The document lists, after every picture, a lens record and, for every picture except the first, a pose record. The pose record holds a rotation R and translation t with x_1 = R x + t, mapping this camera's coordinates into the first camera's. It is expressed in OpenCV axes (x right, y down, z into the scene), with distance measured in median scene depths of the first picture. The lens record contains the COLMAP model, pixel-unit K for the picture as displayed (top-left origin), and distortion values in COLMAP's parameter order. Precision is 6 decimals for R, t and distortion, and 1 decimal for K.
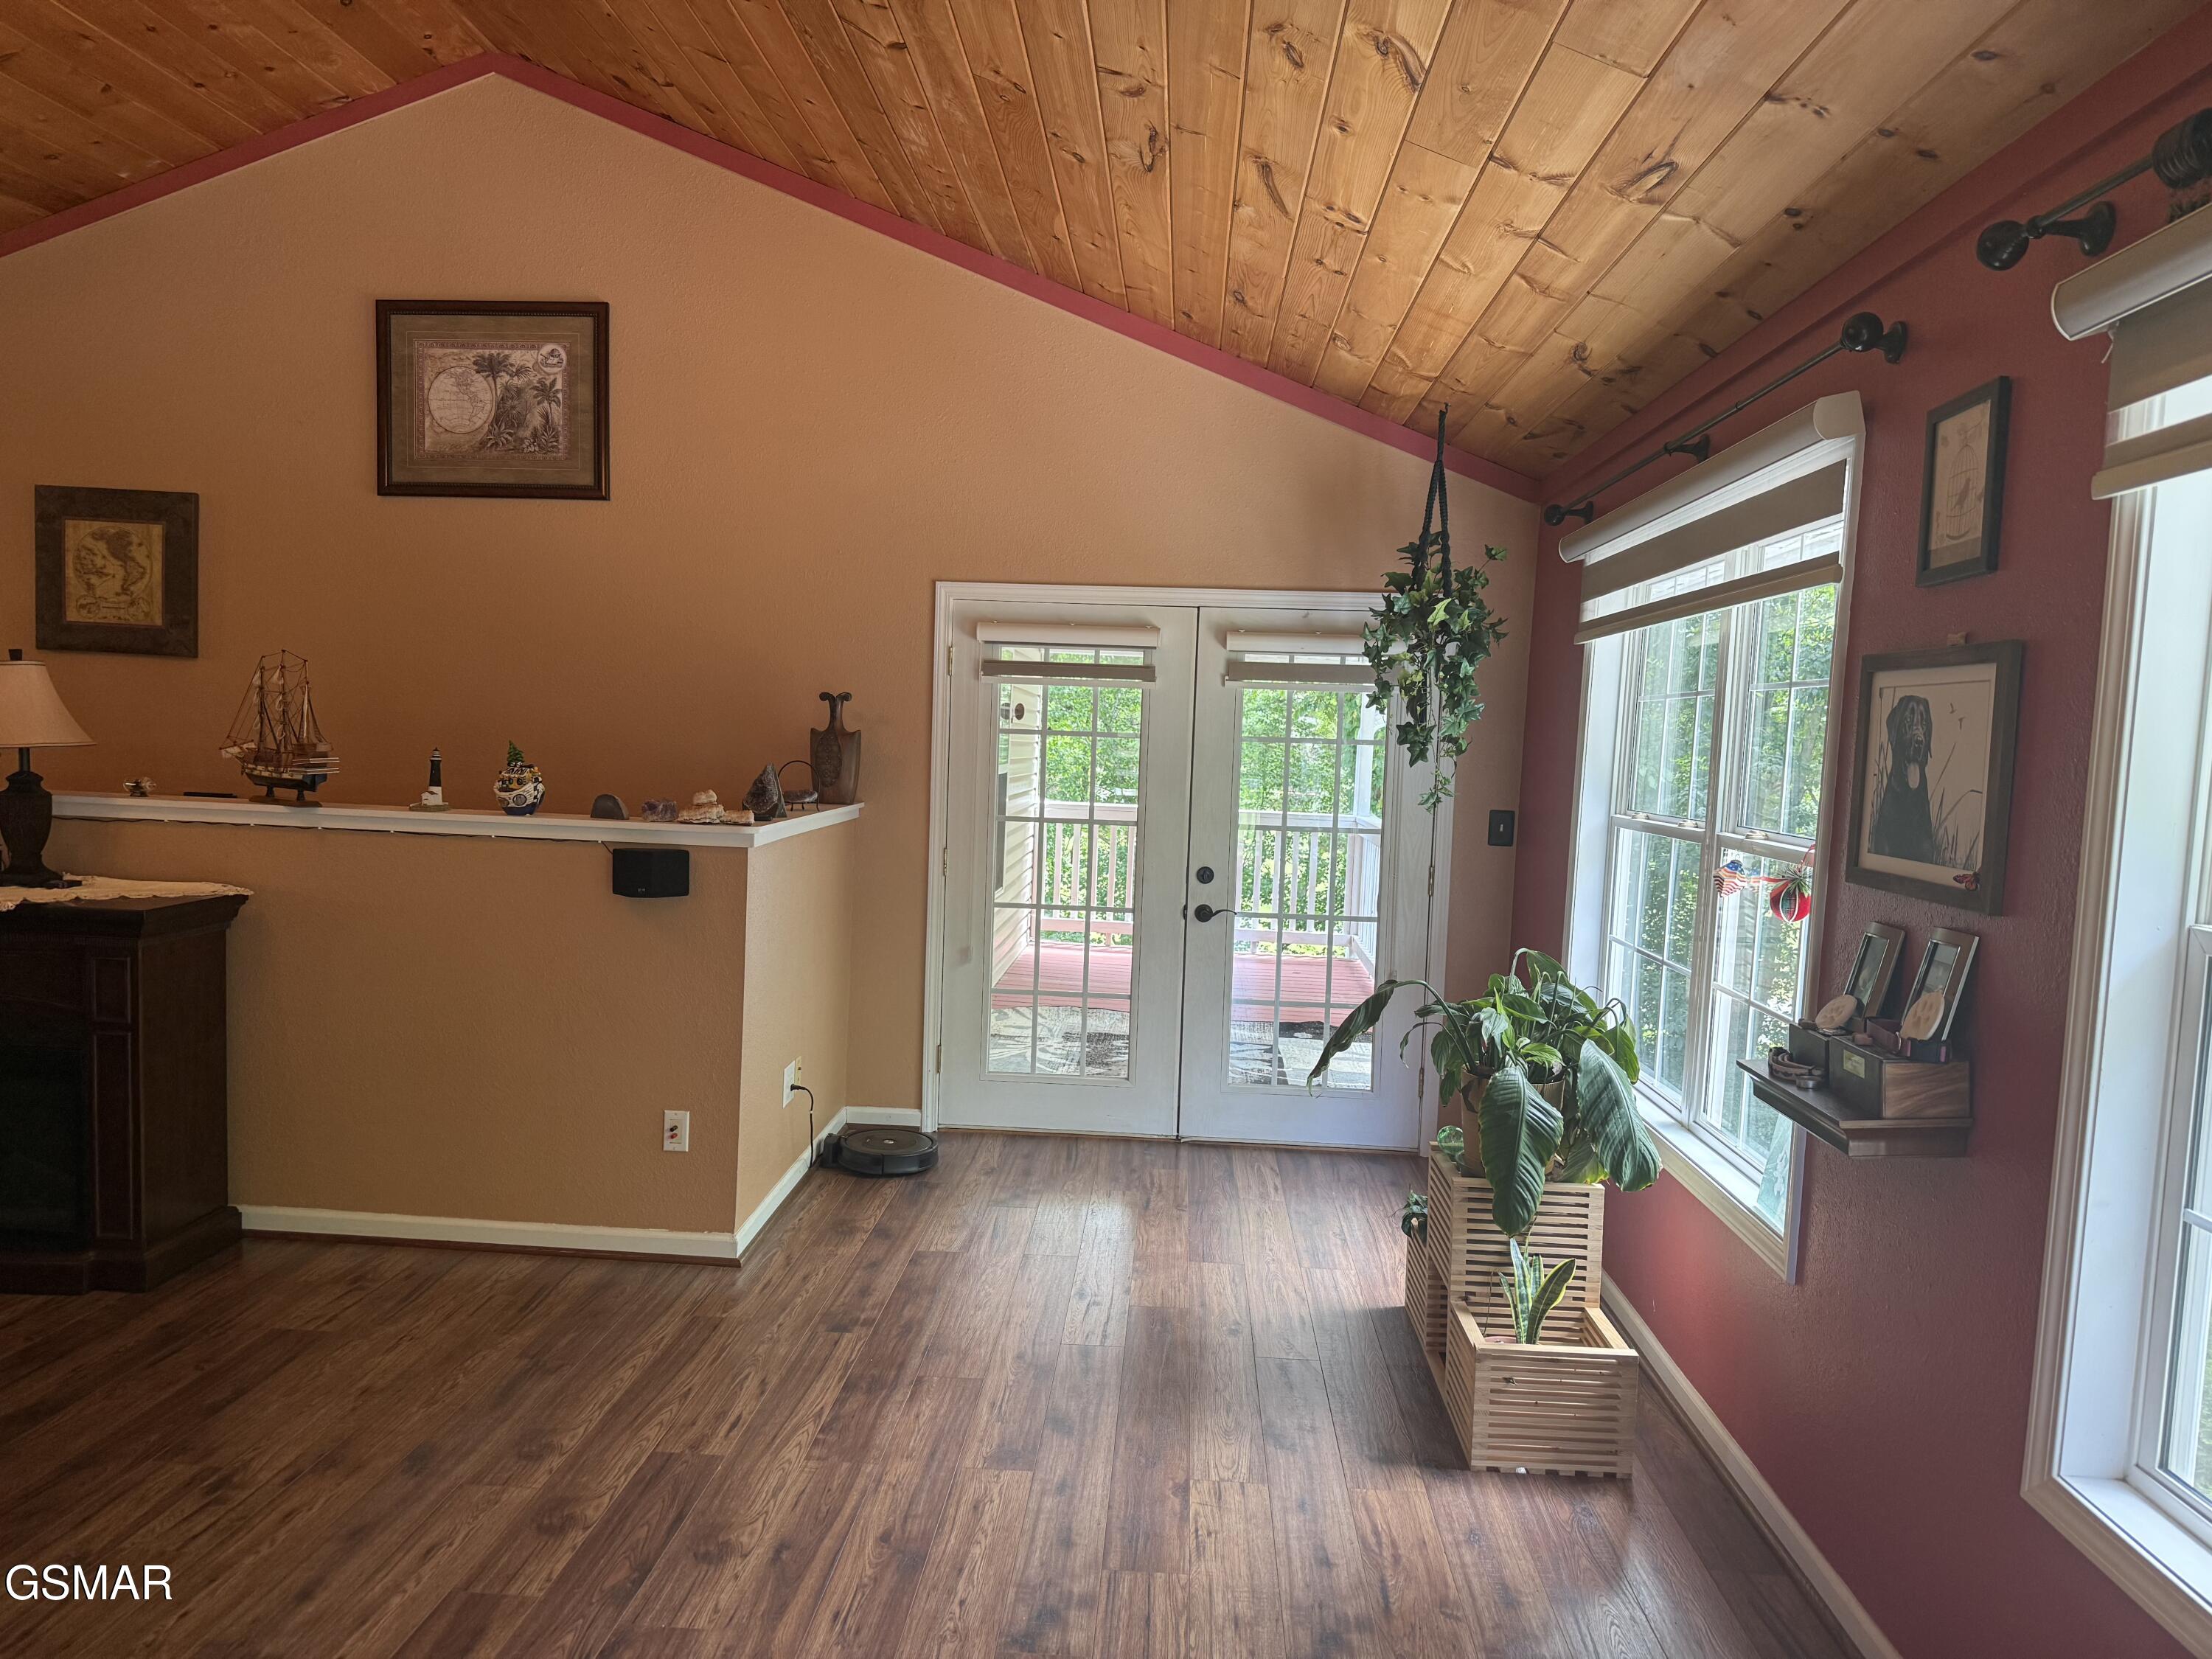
lens RADIAL K [[1550.5, 0, 1104.1], [0, 1550.5, 842.9], [0, 0, 1]] dist [0.013986, -0.005658]
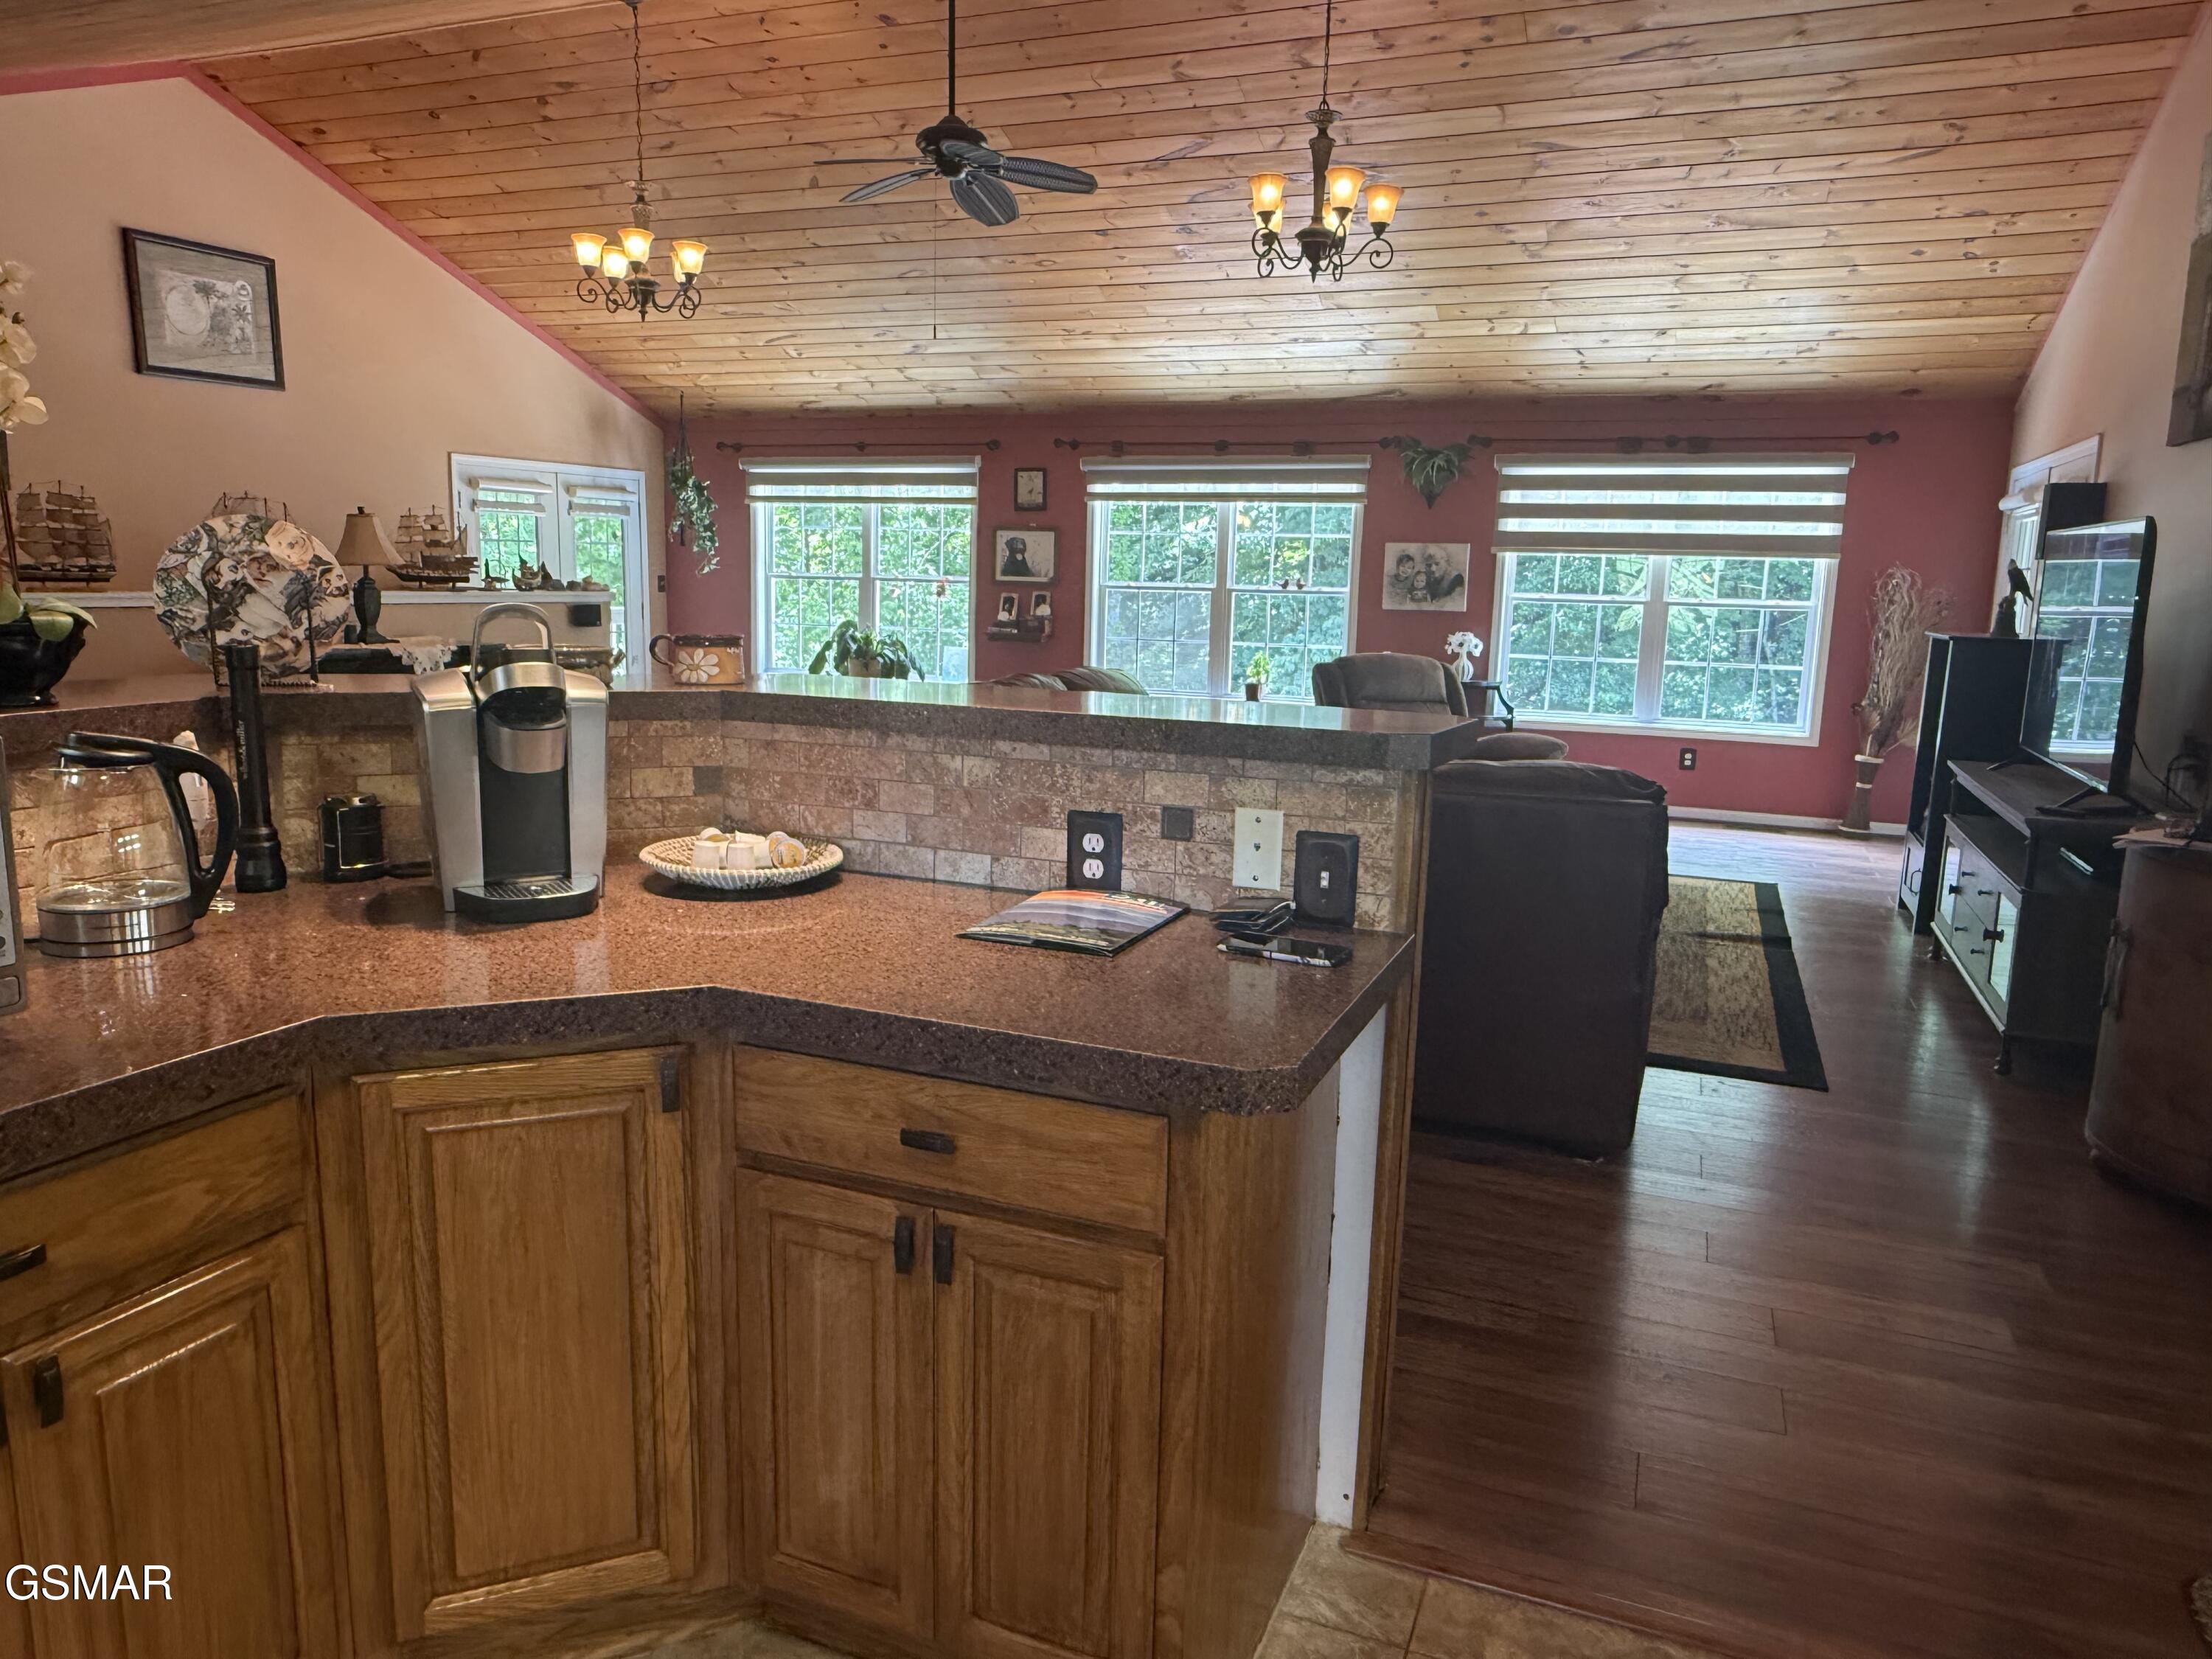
lens RADIAL K [[1475.0, 0, 1103.0], [0, 1475.0, 831.7], [0, 0, 1]] dist [-0.011704, 0.006796]
pose [[0.322836, -0.198454, 0.925415, -1.489634], [0.052689, 0.980022, 0.191783, -0.030874], [-0.944987, -0.013155, 0.326843, -0.241844]]
